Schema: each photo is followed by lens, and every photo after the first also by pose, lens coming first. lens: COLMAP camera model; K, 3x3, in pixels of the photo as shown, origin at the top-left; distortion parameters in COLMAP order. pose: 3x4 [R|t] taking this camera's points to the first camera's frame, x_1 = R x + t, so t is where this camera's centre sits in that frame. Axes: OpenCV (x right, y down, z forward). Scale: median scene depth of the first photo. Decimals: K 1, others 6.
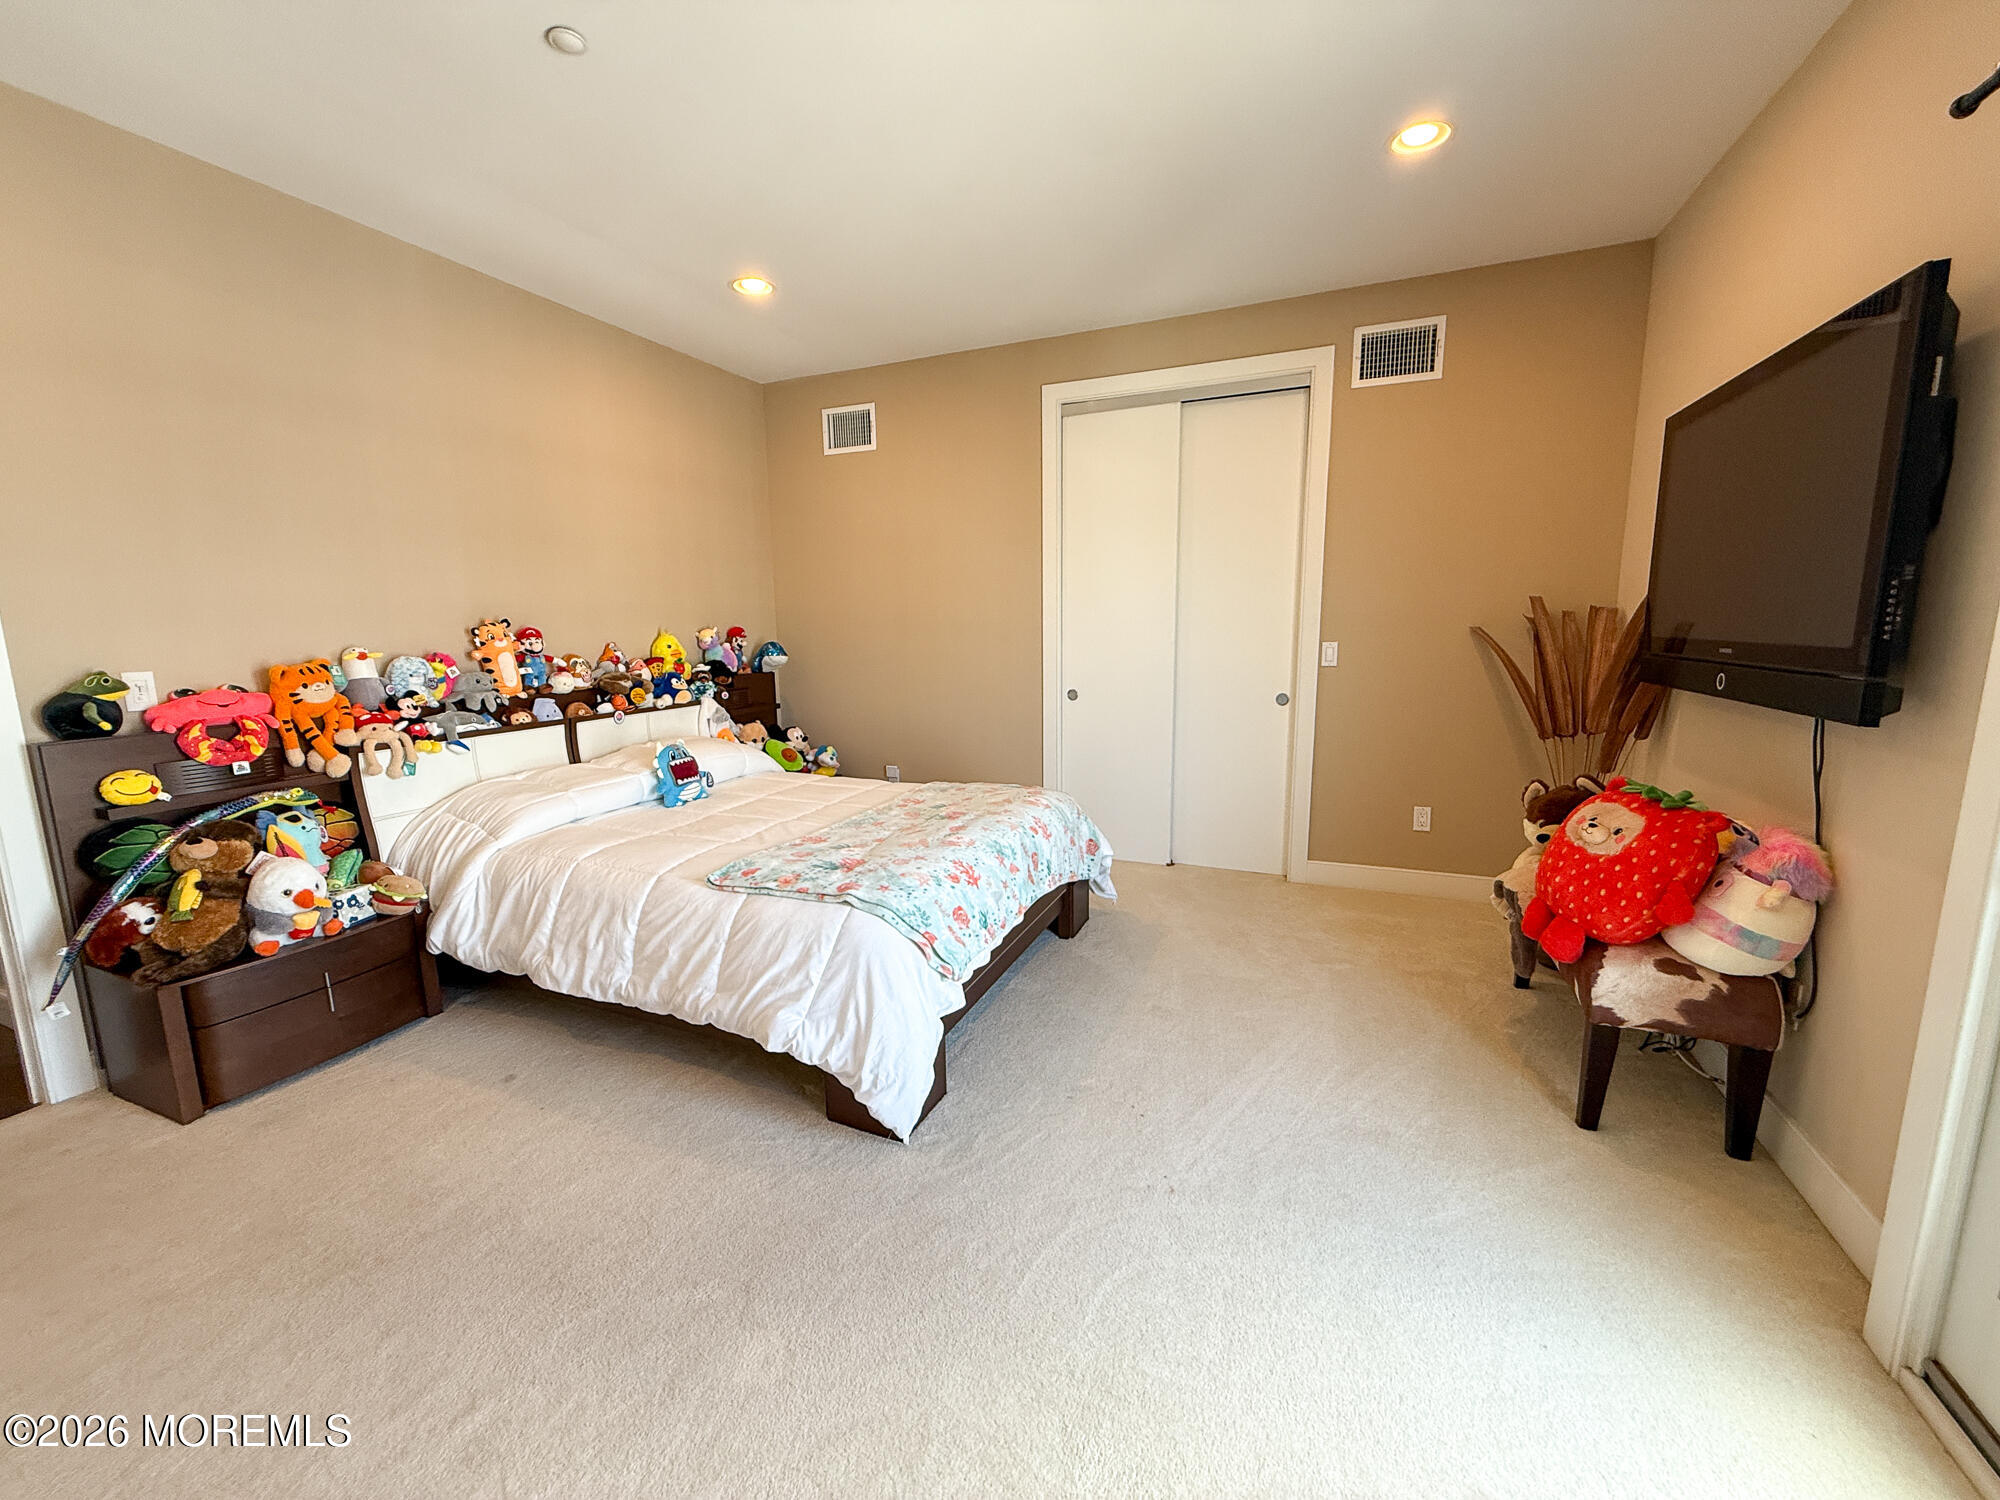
lens RADIAL K [[799.9, 0, 1009.8], [0, 799.9, 747.6], [0, 0, 1]] dist [-0.002163, 0.000044]
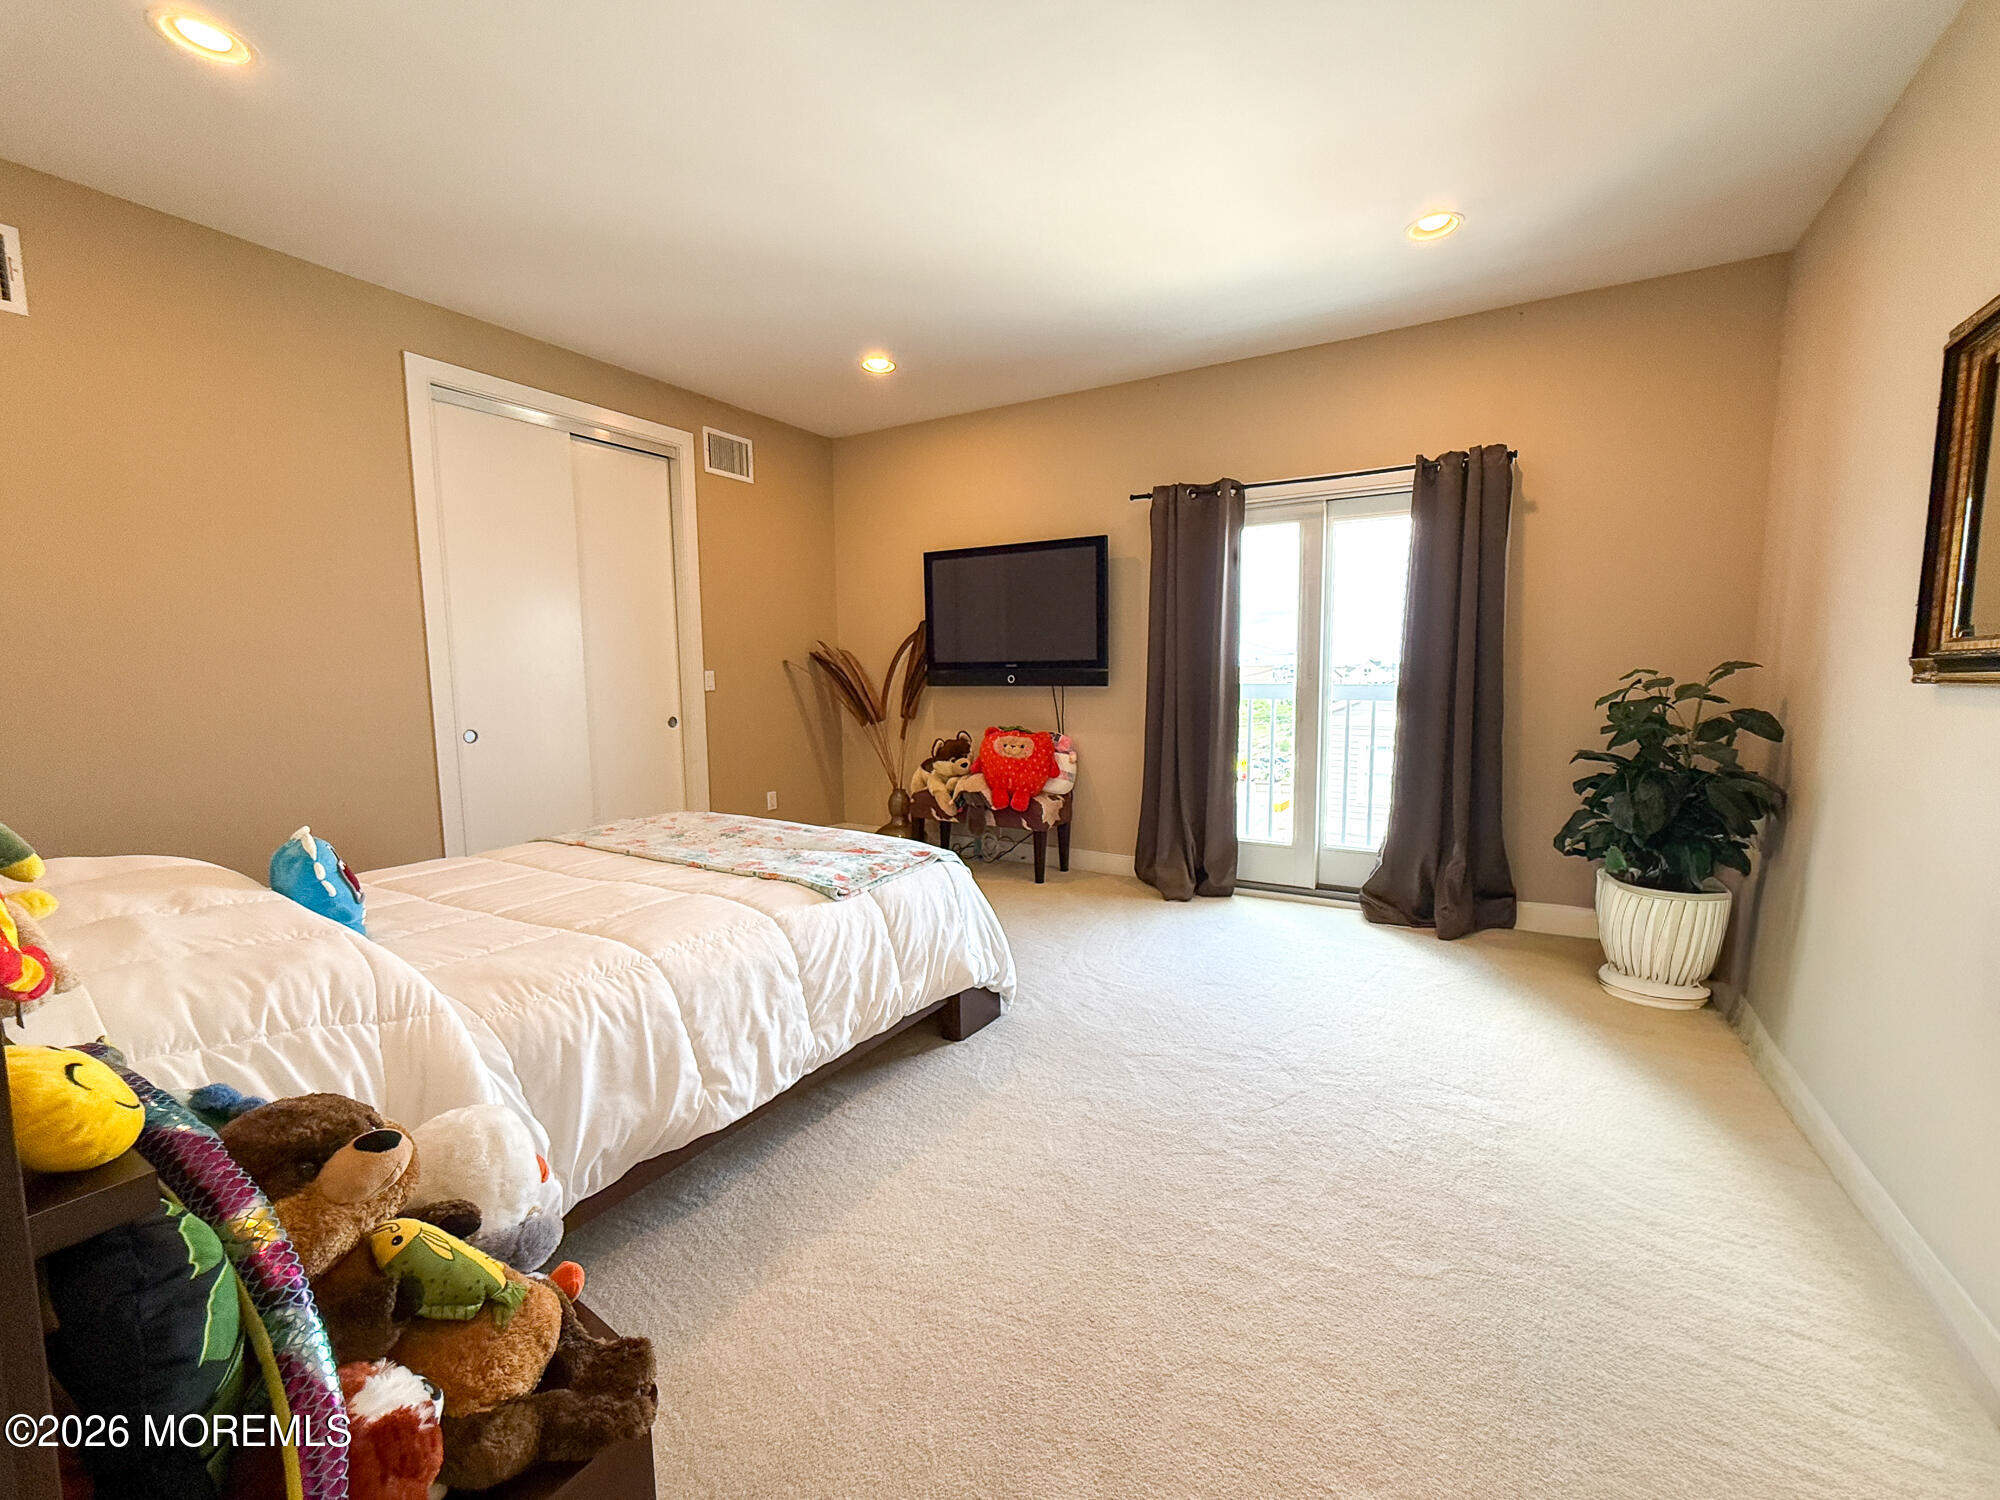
lens RADIAL K [[799.9, 0, 1020.1], [0, 799.9, 755.8], [0, 0, 1]] dist [-0.002163, 0.000044]
pose [[0.127761, -0.094840, 0.987260, -1.165380], [0.158290, 0.984608, 0.074101, -0.028762], [-0.979092, 0.146807, 0.140806, 0.577794]]
